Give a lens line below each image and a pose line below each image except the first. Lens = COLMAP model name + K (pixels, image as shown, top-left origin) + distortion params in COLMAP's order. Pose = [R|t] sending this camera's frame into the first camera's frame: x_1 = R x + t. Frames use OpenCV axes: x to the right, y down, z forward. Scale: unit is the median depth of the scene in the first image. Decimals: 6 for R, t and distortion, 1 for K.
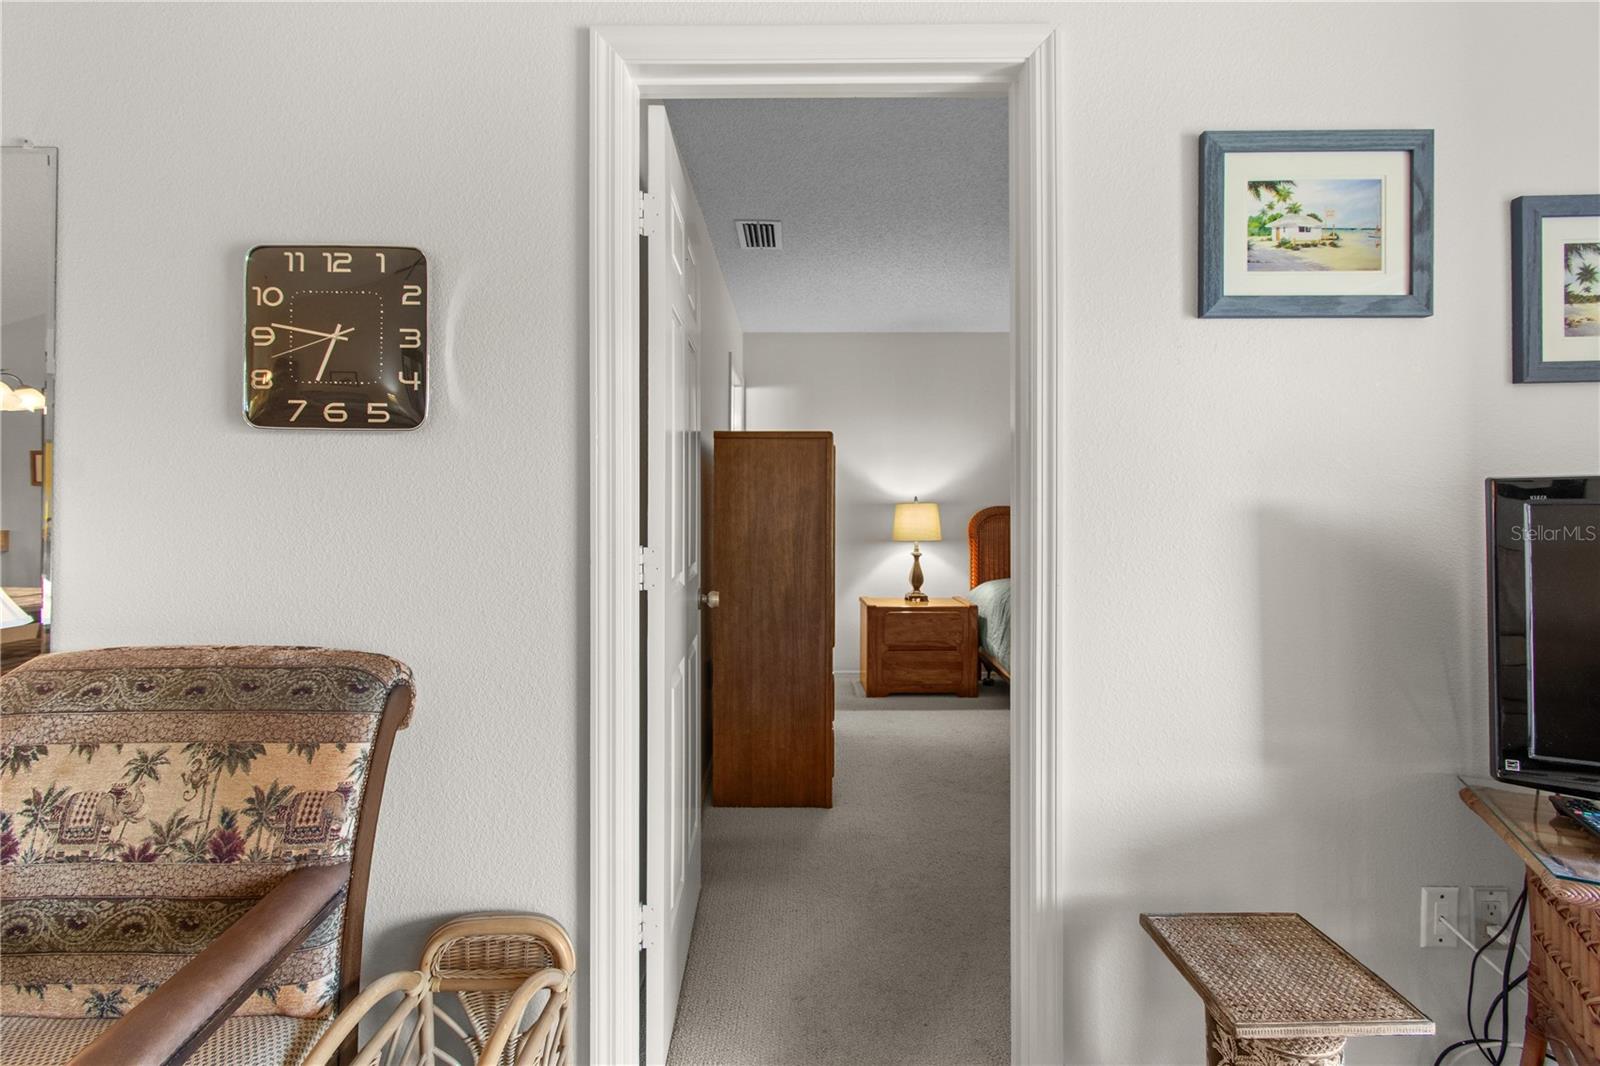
lens RADIAL K [[713.2, 0, 789.7], [0, 713.2, 504.0], [0, 0, 1]] dist [0.005845, -0.003118]
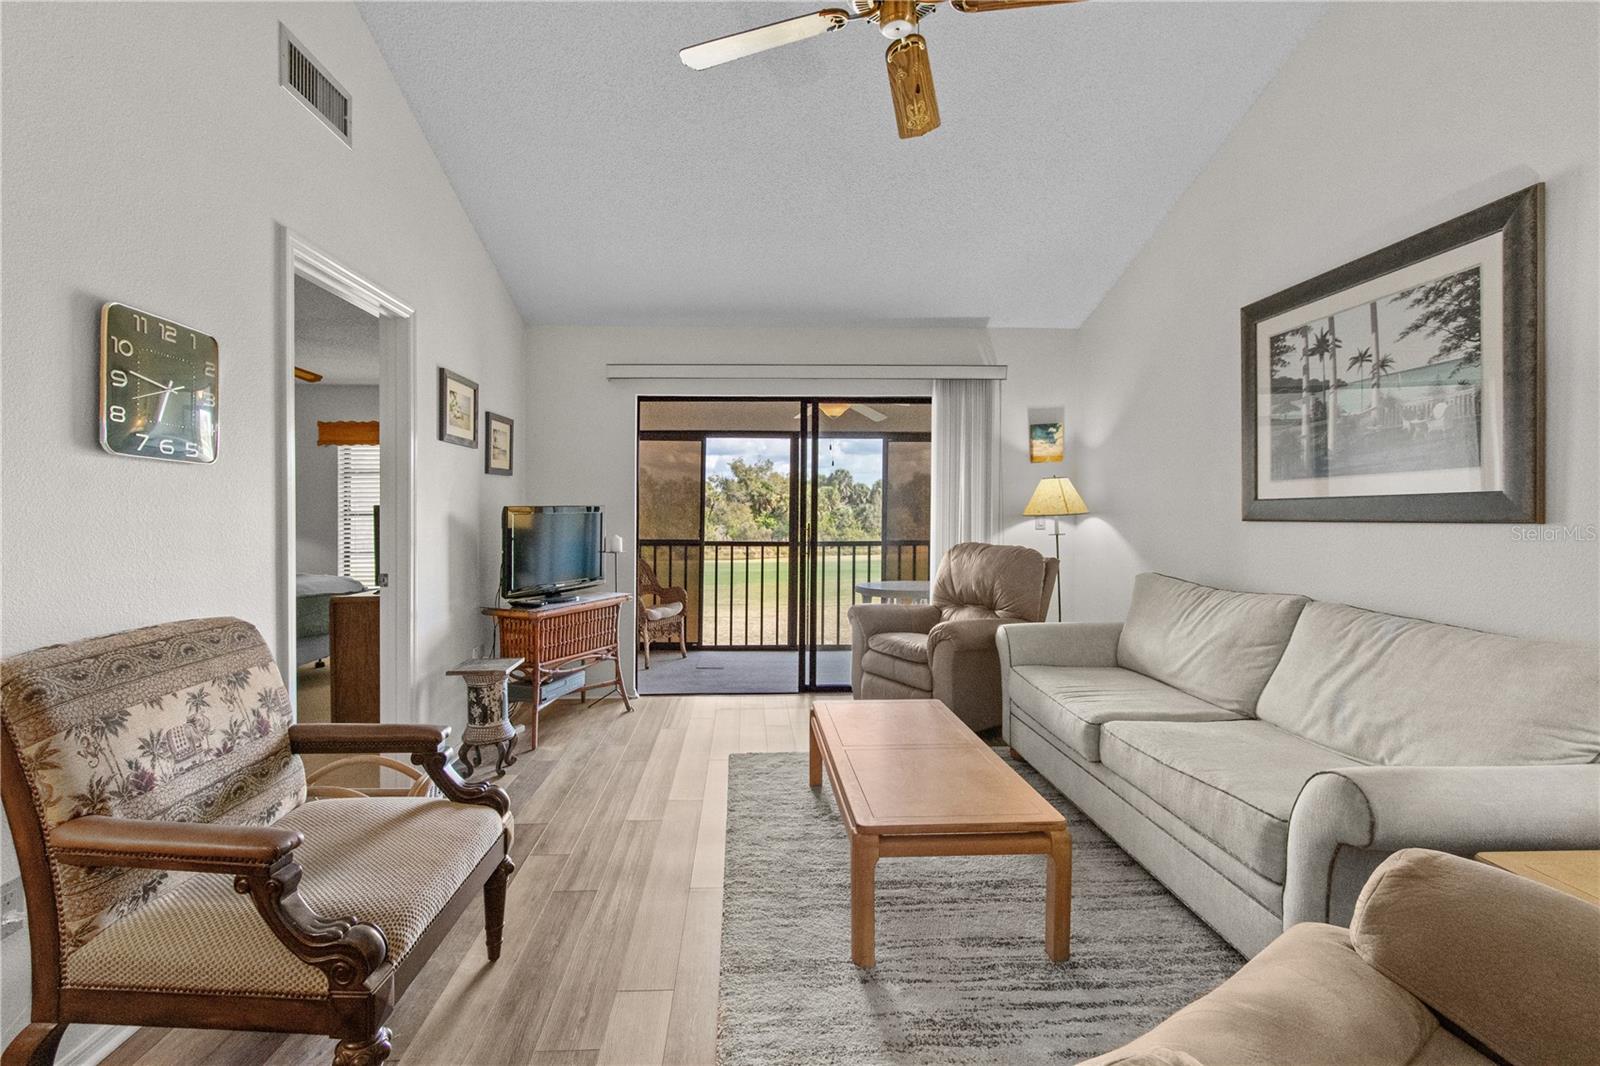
lens RADIAL K [[713.2, 0, 786.8], [0, 713.2, 528.9], [0, 0, 1]] dist [0.005845, -0.003118]
pose [[-0.076570, -0.020020, 0.996863, -2.103436], [-0.005119, 0.999793, 0.019686, -0.008220], [-0.997051, -0.003595, -0.076657, -0.053327]]
